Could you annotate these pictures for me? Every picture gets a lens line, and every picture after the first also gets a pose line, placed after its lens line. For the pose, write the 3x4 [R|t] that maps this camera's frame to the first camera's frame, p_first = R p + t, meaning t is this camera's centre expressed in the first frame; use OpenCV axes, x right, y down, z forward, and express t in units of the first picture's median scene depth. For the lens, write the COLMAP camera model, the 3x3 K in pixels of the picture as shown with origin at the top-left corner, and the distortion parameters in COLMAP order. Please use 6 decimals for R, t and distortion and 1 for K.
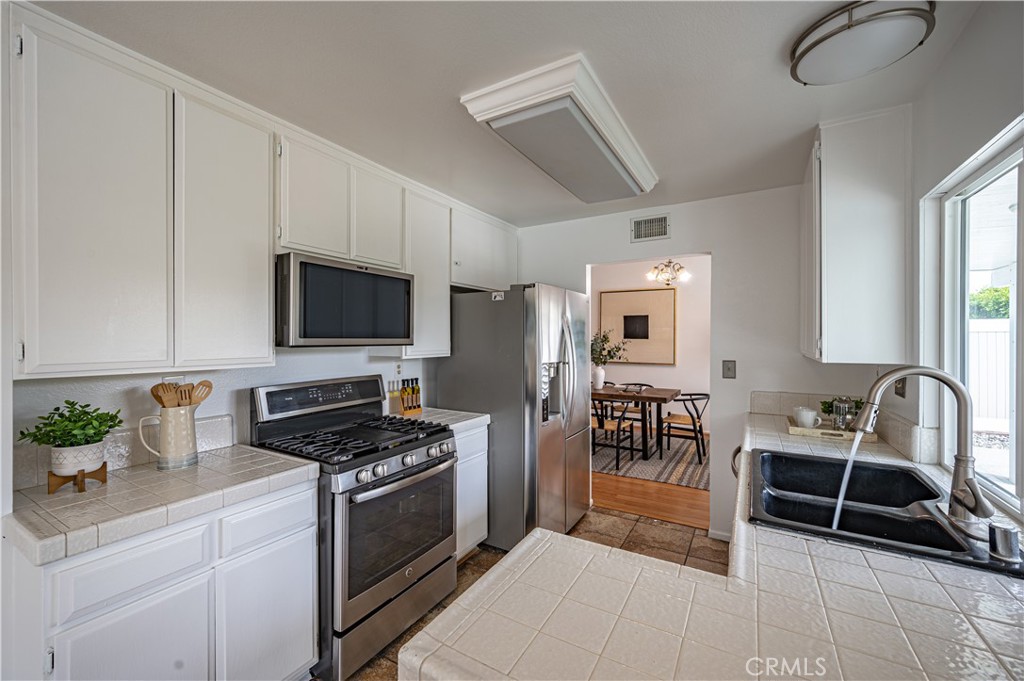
lens RADIAL K [[419.7, 0, 527.0], [0, 419.7, 339.1], [0, 0, 1]] dist [-0.001382, 0.000547]
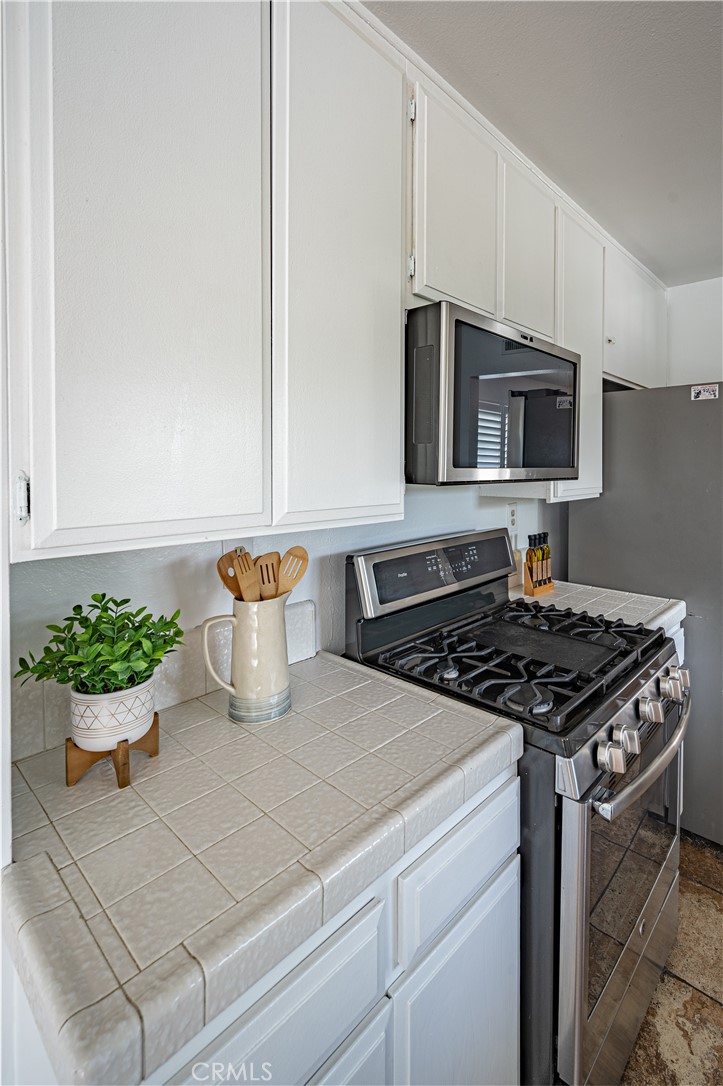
lens RADIAL K [[499.9, 0, 402.6], [0, 499.9, 472.8], [0, 0, 1]] dist [-0.000097, -0.000702]
pose [[0.980849, 0.006738, -0.194653, -0.520787], [-0.003977, 0.999886, 0.014573, -0.005297], [0.194729, -0.013520, 0.980764, 0.410551]]
